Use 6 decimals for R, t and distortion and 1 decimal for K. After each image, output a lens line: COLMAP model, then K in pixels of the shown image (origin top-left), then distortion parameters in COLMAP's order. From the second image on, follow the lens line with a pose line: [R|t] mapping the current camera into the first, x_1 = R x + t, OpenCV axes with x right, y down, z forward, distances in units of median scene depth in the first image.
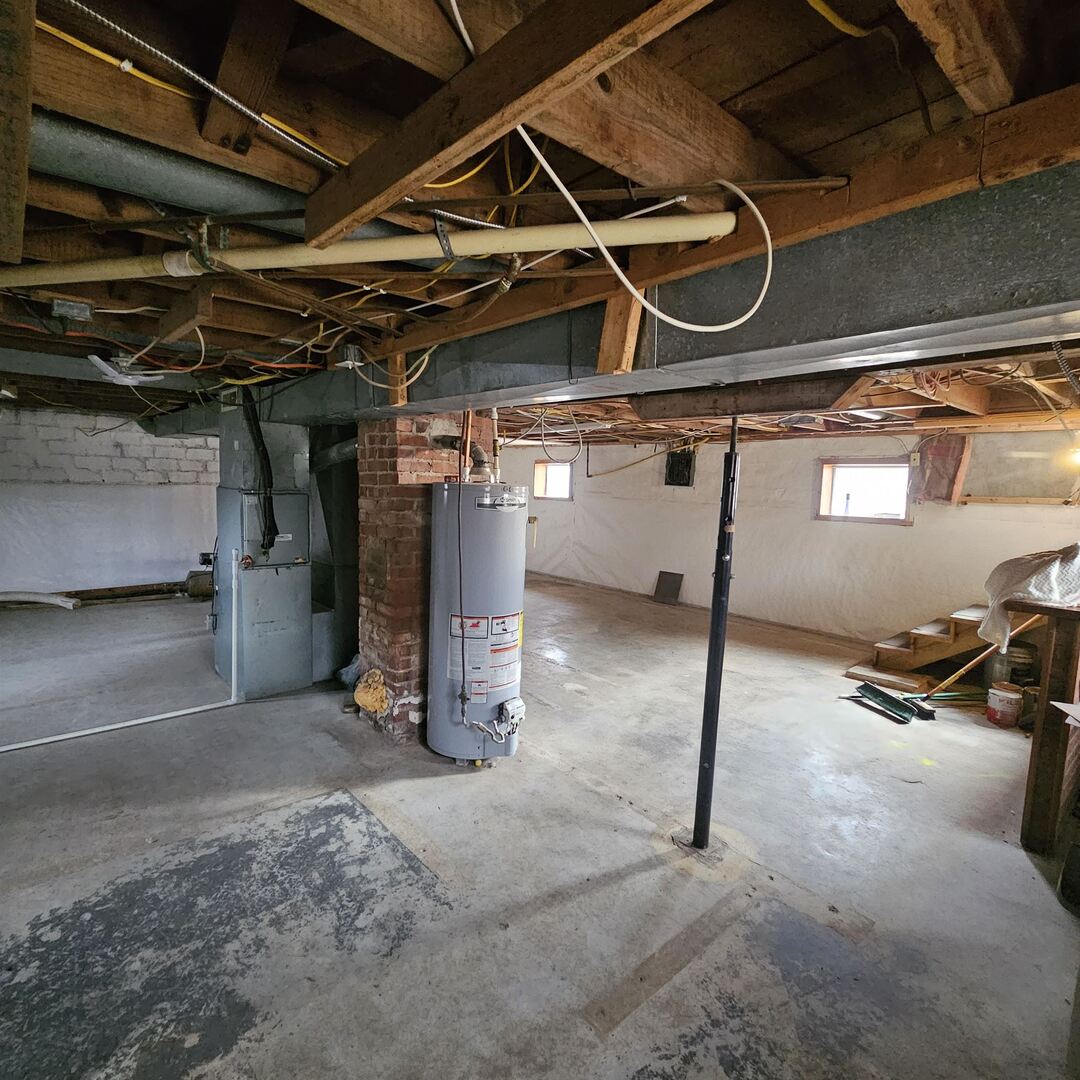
lens RADIAL K [[585.6, 0, 536.8], [0, 585.6, 545.7], [0, 0, 1]] dist [-0.003149, 0.001593]
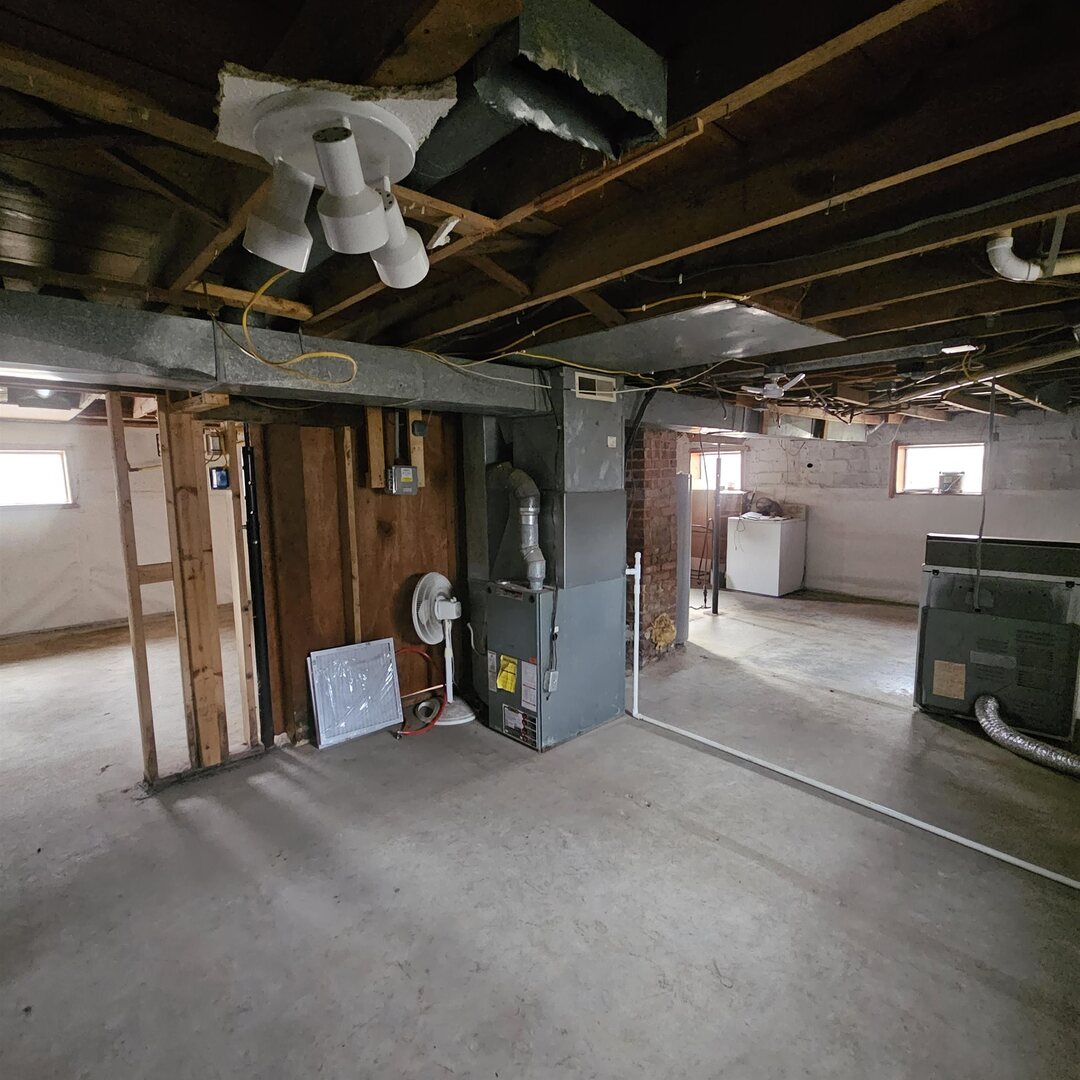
lens RADIAL K [[585.6, 0, 536.8], [0, 585.6, 545.7], [0, 0, 1]] dist [-0.003149, 0.001593]
pose [[-0.017277, -0.150706, 0.988428, -2.016305], [0.122188, 0.980847, 0.151686, -0.235376], [-0.992357, 0.123395, 0.001468, 1.610774]]
